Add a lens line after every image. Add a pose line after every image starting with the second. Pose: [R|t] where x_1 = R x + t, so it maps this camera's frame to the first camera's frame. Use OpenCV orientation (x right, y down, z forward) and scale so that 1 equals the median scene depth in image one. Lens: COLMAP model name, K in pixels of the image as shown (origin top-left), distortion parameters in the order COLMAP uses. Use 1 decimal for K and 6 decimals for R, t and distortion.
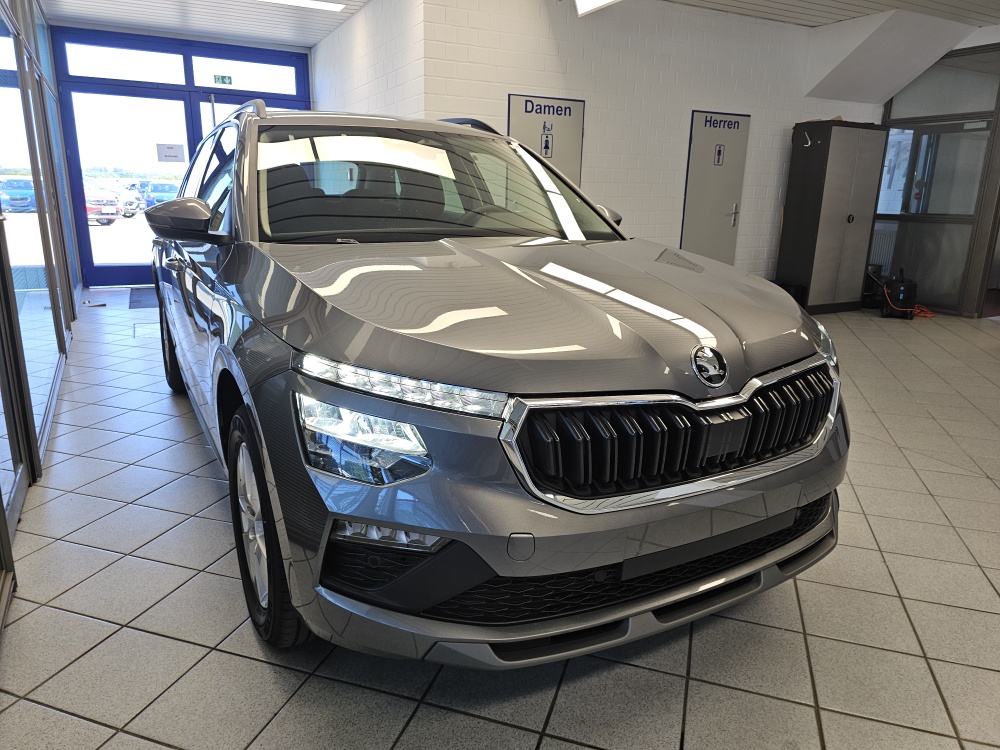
lens RADIAL K [[676.5, 0, 499.2], [0, 676.5, 364.5], [0, 0, 1]] dist [0.050742, -0.063178]
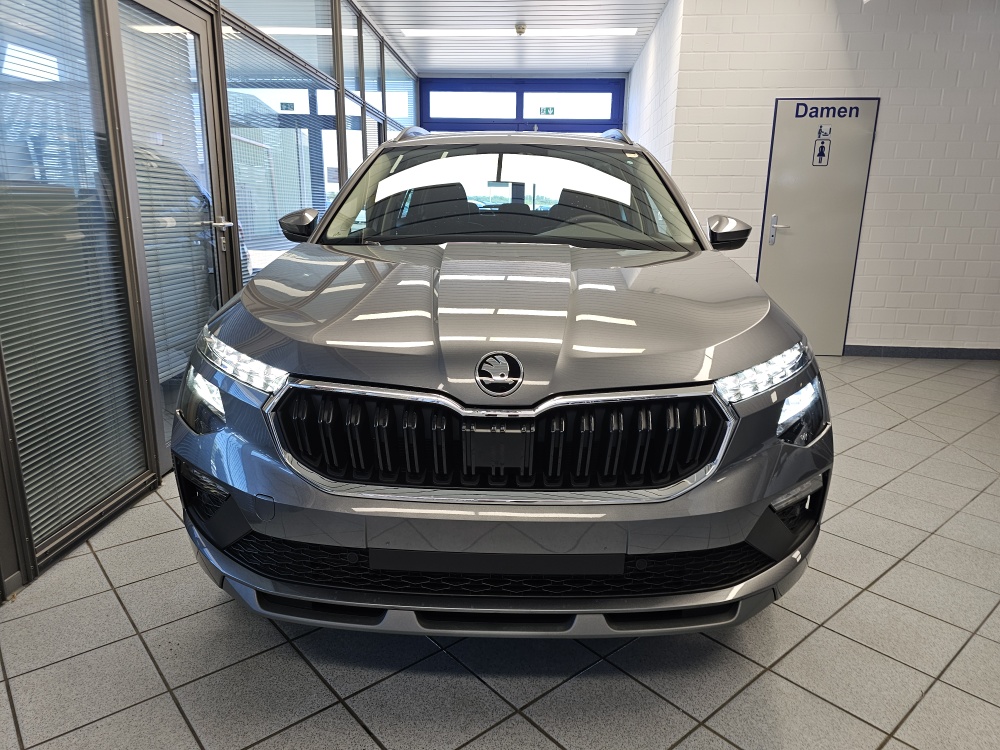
lens RADIAL K [[676.5, 0, 499.2], [0, 676.5, 364.5], [0, 0, 1]] dist [0.050742, -0.063178]
pose [[0.859570, 0.102183, -0.500697, 0.182561], [-0.116621, 0.993173, 0.002479, -0.002860], [0.497533, 0.056261, 0.865619, 0.042171]]
